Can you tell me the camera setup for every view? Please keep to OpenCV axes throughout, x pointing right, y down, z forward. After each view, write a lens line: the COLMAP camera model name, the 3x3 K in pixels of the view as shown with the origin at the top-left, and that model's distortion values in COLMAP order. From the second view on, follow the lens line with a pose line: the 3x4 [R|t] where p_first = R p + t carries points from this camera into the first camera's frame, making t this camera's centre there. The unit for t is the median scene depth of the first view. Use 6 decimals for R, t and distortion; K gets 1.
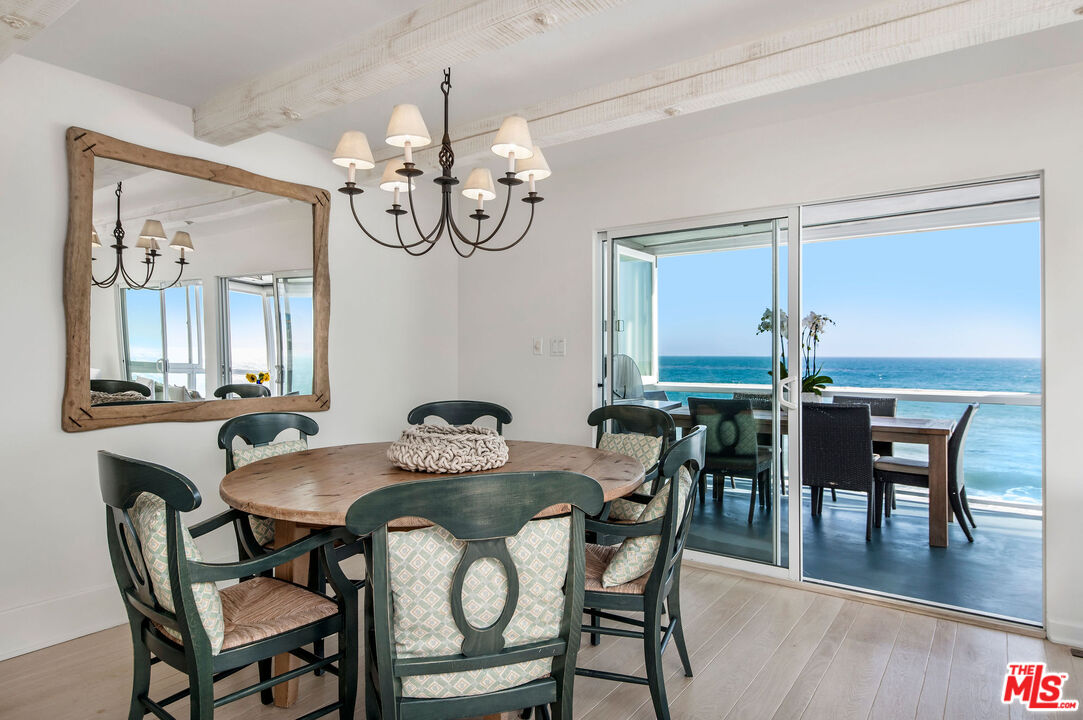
lens RADIAL K [[648.5, 0, 541.5], [0, 648.5, 360.0], [0, 0, 1]] dist [-0.003271, -0.000585]
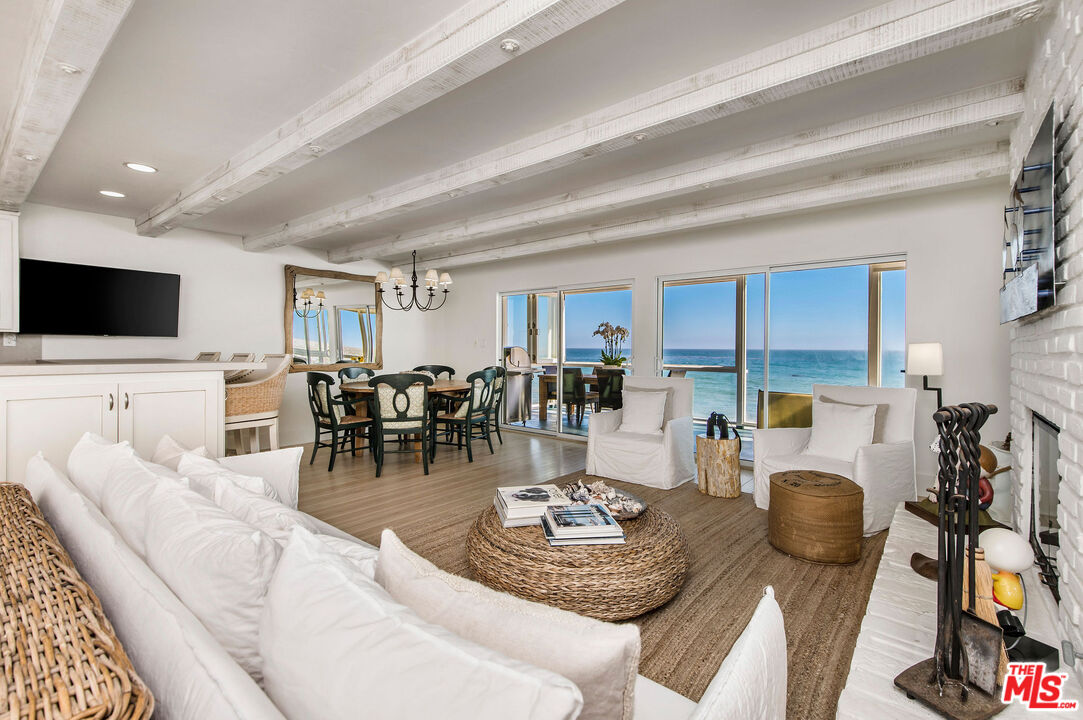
lens RADIAL K [[490.4, 0, 541.5], [0, 490.4, 360.0], [0, 0, 1]] dist [0.001152, -0.000082]
pose [[0.998168, 0.005151, -0.060277, 0.680189], [-0.004109, 0.999840, 0.017389, 0.016533], [0.060357, -0.017109, 0.998030, -1.423964]]
